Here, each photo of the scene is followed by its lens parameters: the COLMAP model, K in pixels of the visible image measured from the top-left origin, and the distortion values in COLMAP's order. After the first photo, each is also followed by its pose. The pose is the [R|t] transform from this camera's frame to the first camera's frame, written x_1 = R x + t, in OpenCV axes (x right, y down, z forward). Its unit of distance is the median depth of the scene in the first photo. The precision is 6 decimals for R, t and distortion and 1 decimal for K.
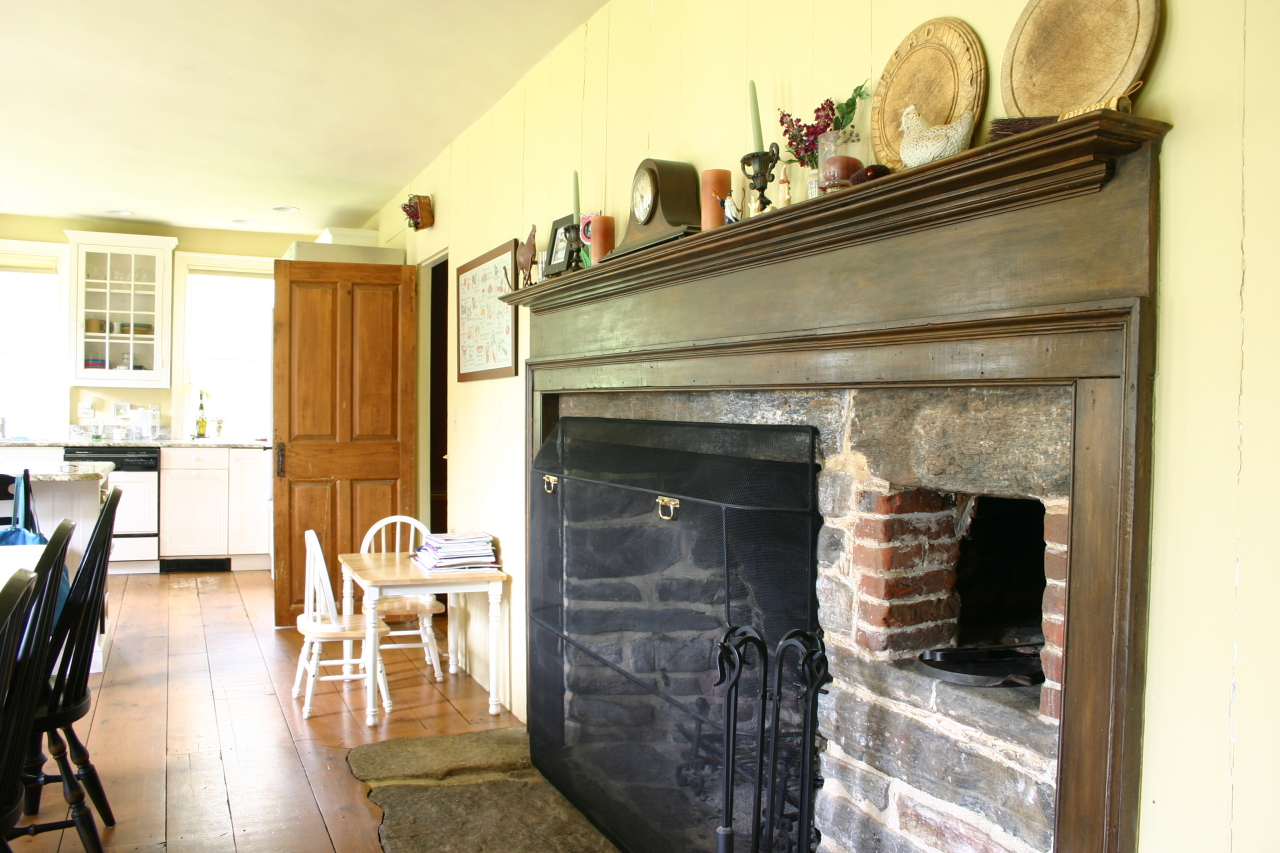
lens RADIAL K [[1040.6, 0, 639.5], [0, 1040.6, 434.6], [0, 0, 1]] dist [-0.157694, 0.138221]
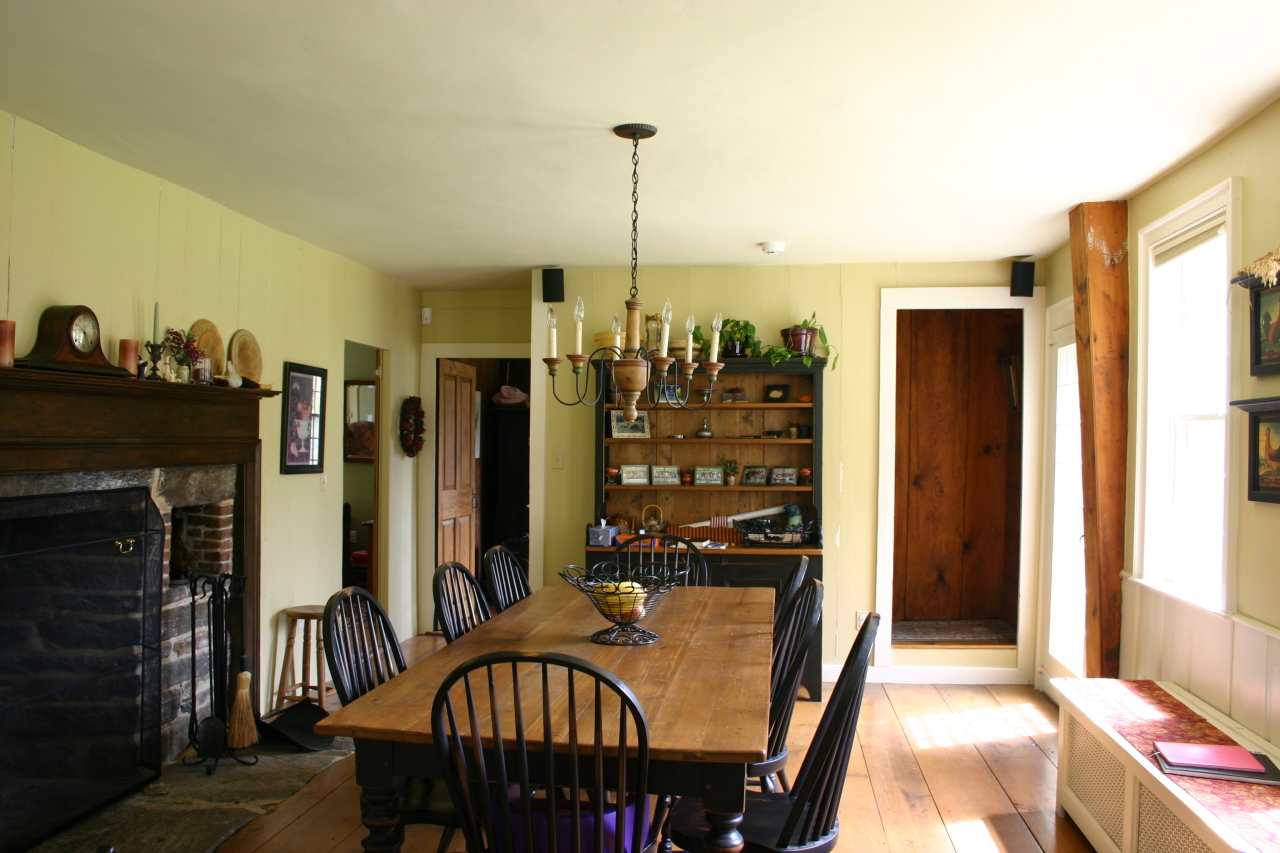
lens RADIAL K [[1040.6, 0, 639.5], [0, 1040.6, 434.6], [0, 0, 1]] dist [-0.157694, 0.138221]
pose [[-0.849194, -0.022454, 0.527603, -1.648713], [-0.008802, 0.999559, 0.028373, -0.170250], [-0.528008, 0.019450, -0.849017, 2.150591]]
